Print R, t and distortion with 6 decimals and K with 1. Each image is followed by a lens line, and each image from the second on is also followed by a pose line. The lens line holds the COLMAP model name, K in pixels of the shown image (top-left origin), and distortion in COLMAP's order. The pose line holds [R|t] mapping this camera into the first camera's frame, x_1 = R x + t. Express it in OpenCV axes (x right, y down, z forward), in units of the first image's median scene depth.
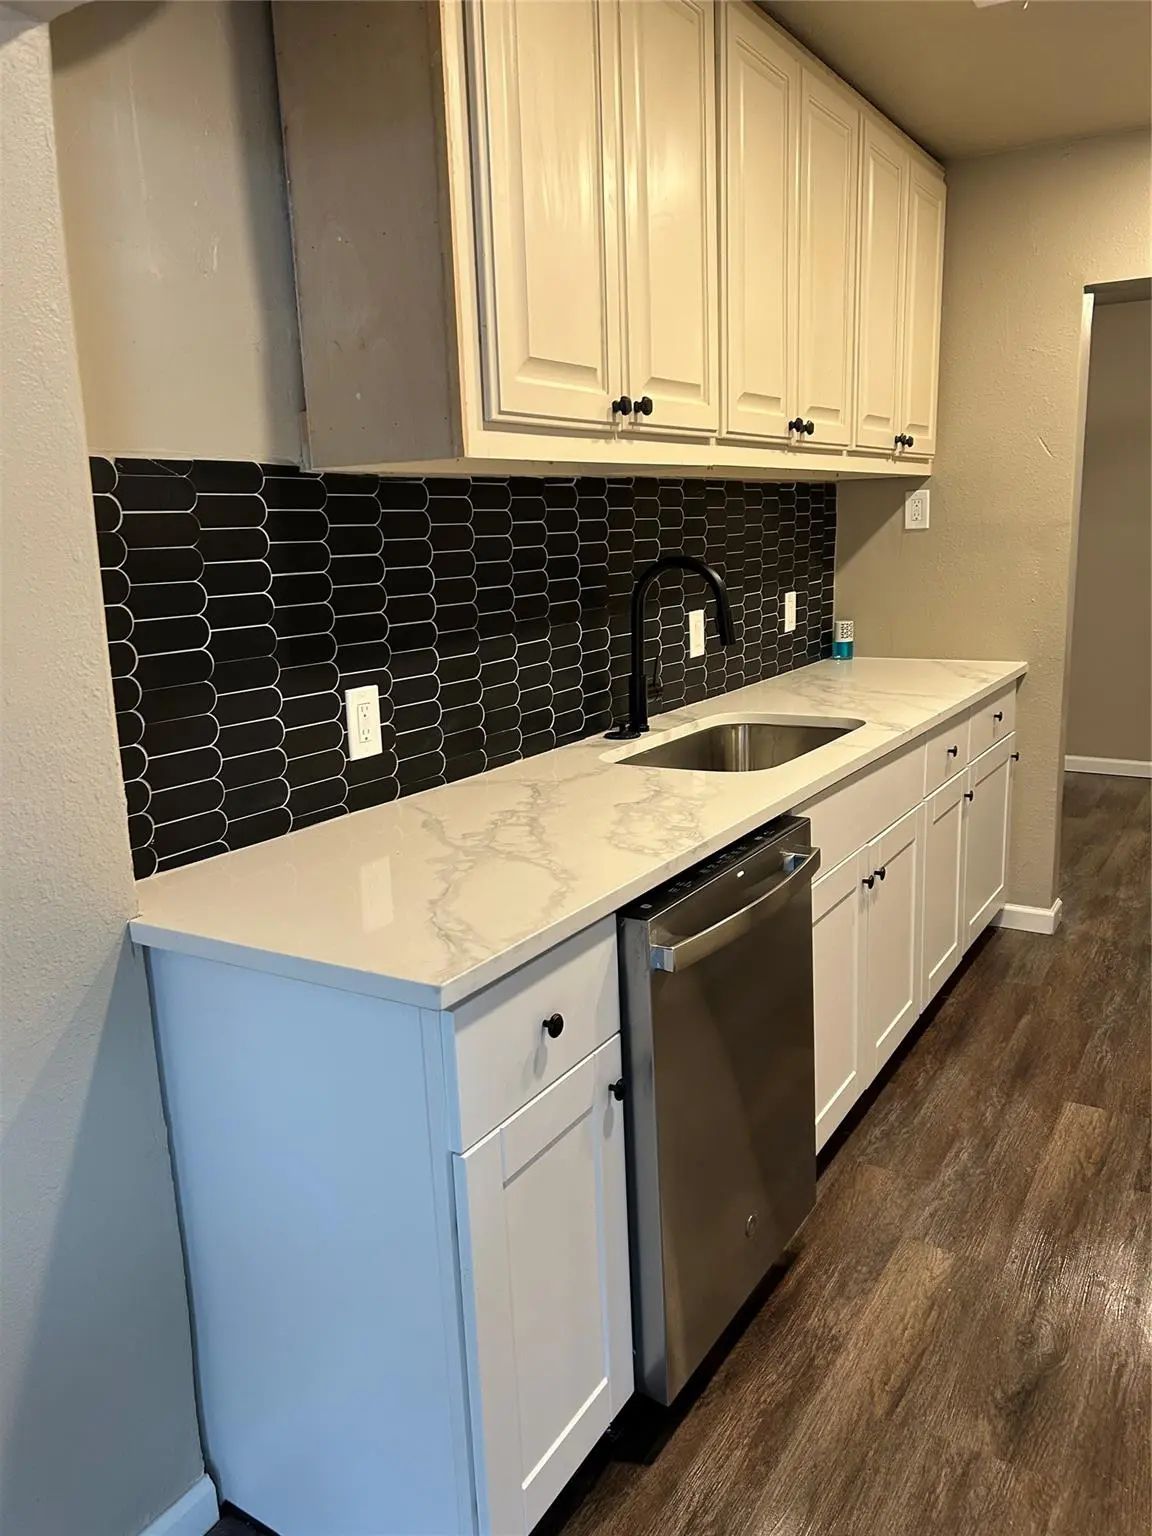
lens RADIAL K [[1160.7, 0, 575.5], [0, 1160.7, 765.0], [0, 0, 1]] dist [0.055973, -0.061753]
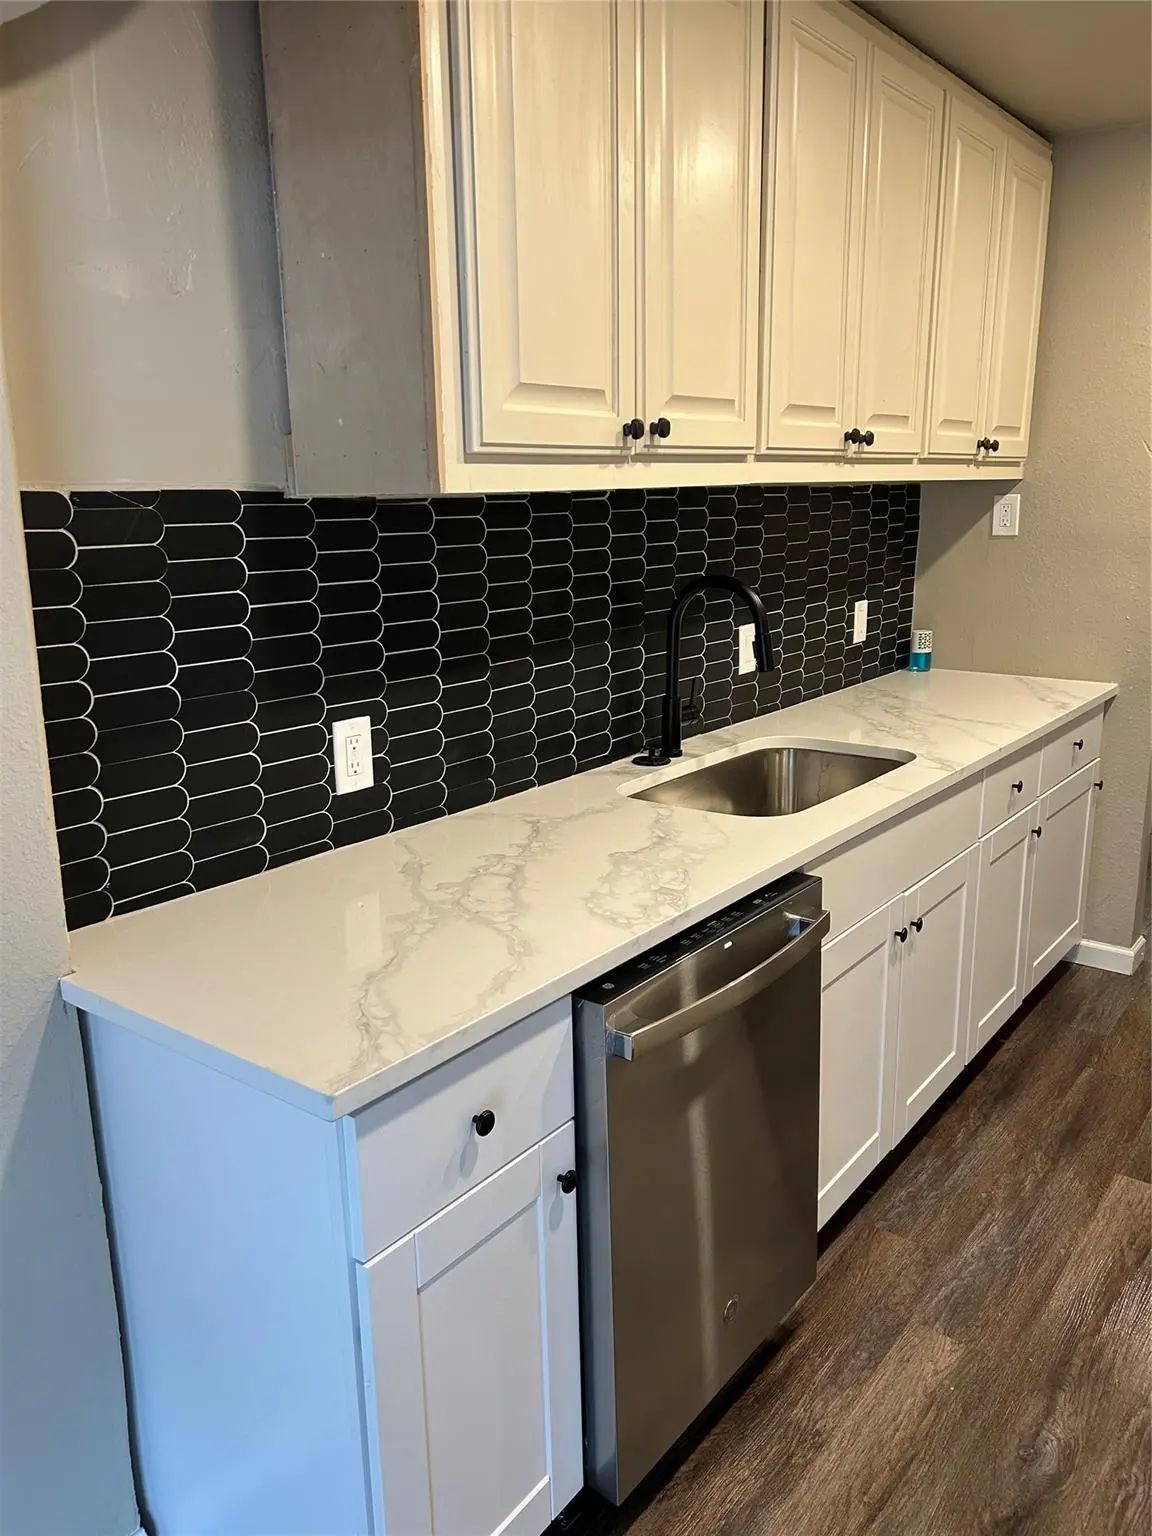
lens RADIAL K [[1160.7, 0, 574.6], [0, 1160.7, 767.4], [0, 0, 1]] dist [0.055973, -0.061753]
pose [[0.994536, 0.044173, -0.094592, 0.091542], [-0.041201, 0.998601, 0.033151, -0.066246], [0.095924, -0.029073, 0.994964, 0.061108]]
